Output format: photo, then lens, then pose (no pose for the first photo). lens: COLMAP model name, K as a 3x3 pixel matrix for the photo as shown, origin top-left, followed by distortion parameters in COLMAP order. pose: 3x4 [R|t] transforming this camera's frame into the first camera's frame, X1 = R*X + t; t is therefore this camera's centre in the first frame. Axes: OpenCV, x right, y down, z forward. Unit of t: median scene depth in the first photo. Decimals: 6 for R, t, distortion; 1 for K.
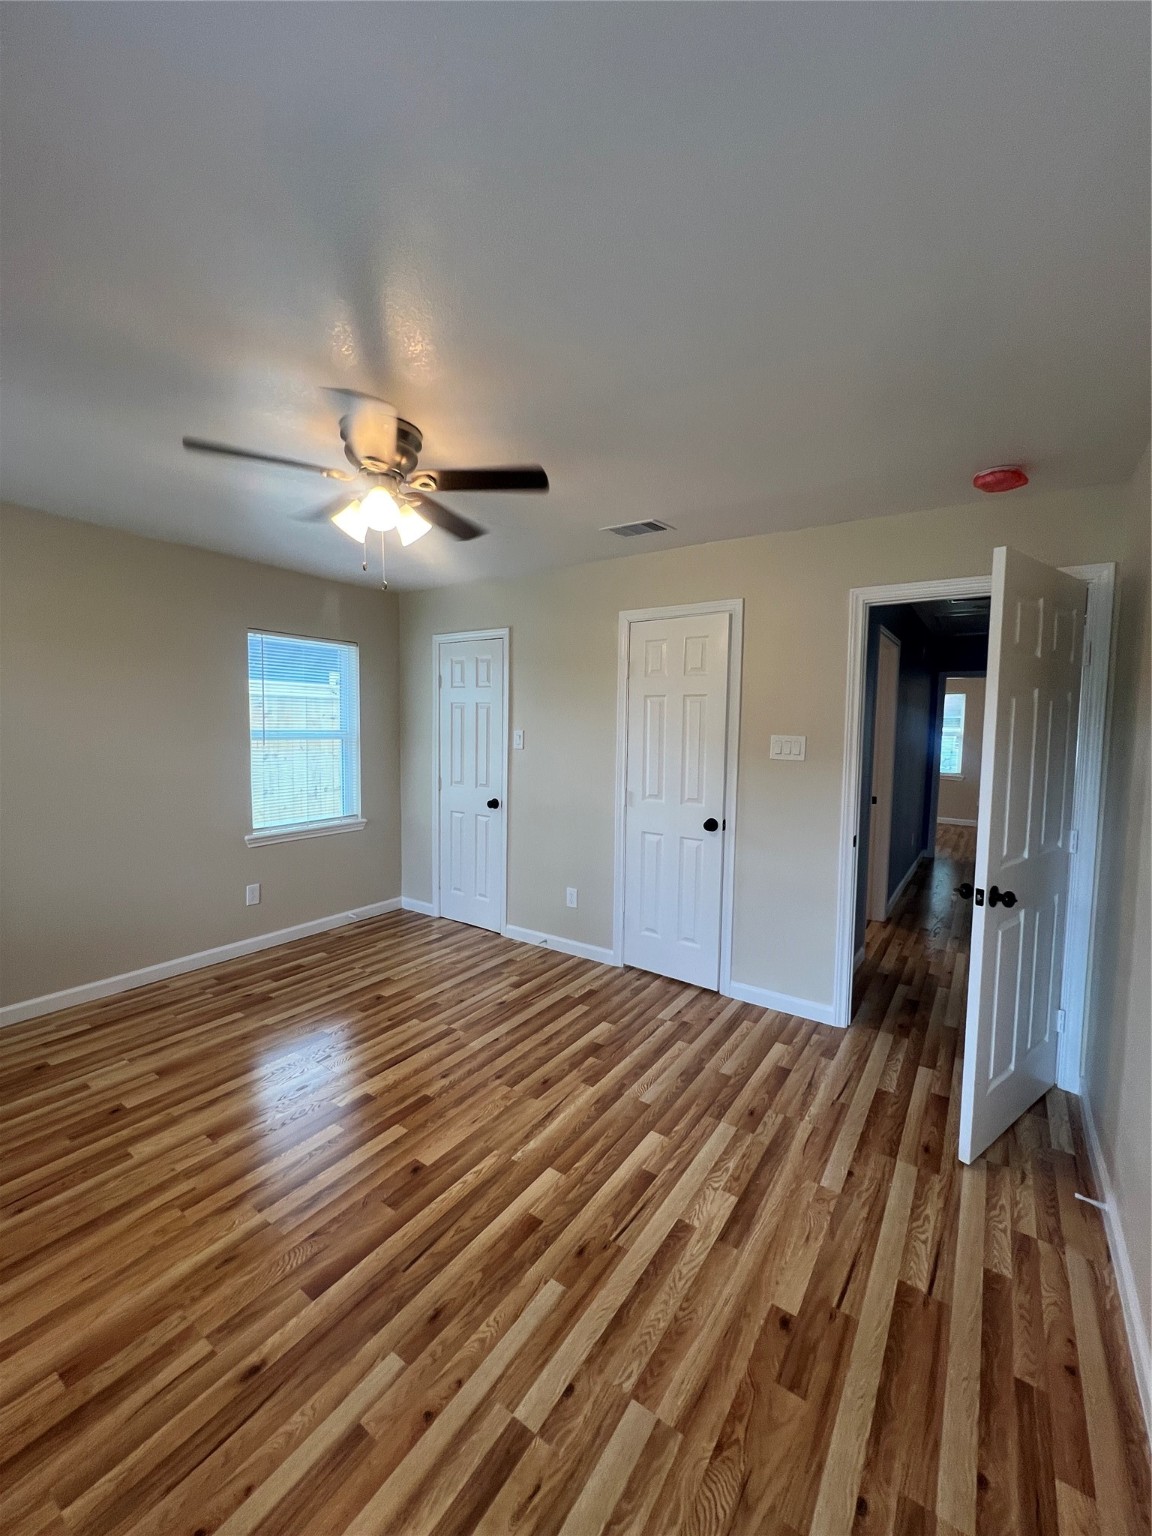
lens RADIAL K [[616.9, 0, 570.2], [0, 616.9, 759.2], [0, 0, 1]] dist [-0.003008, 0.000413]
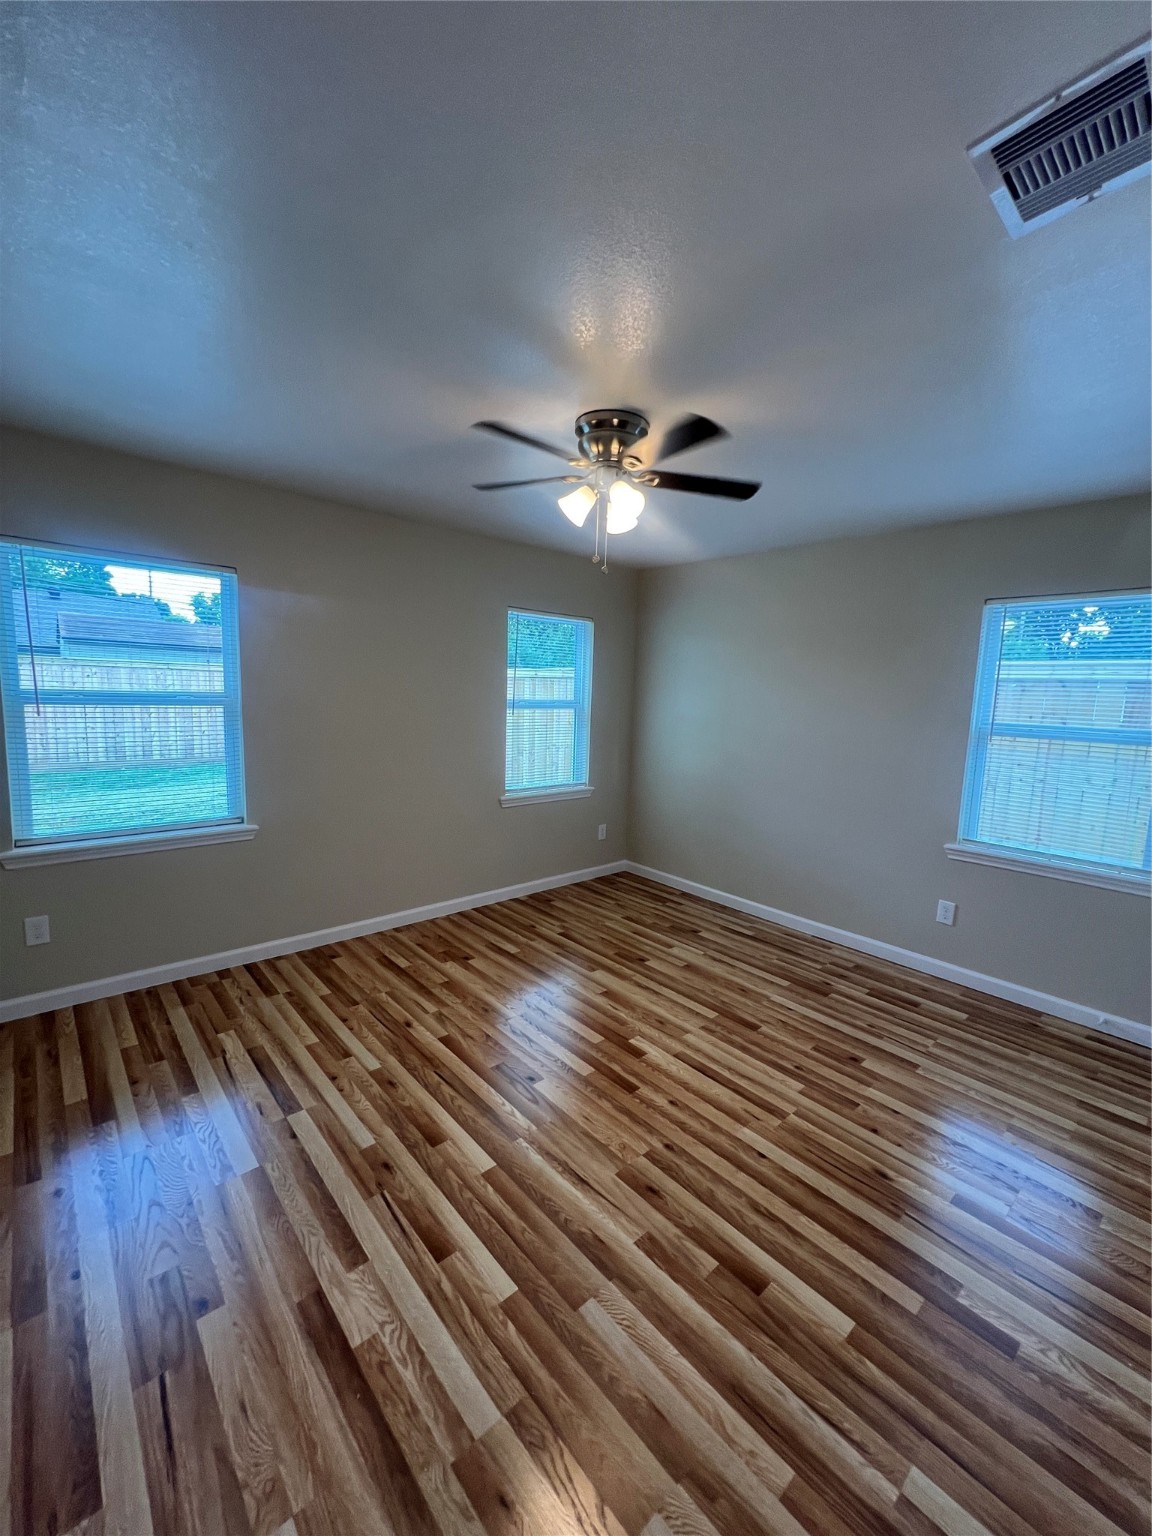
lens RADIAL K [[616.9, 0, 570.2], [0, 616.9, 759.2], [0, 0, 1]] dist [-0.003008, 0.000413]
pose [[-0.238165, 0.083123, -0.967661, 0.723703], [-0.096399, 0.989388, 0.108716, -0.058495], [0.966429, 0.119174, -0.227624, 1.130561]]
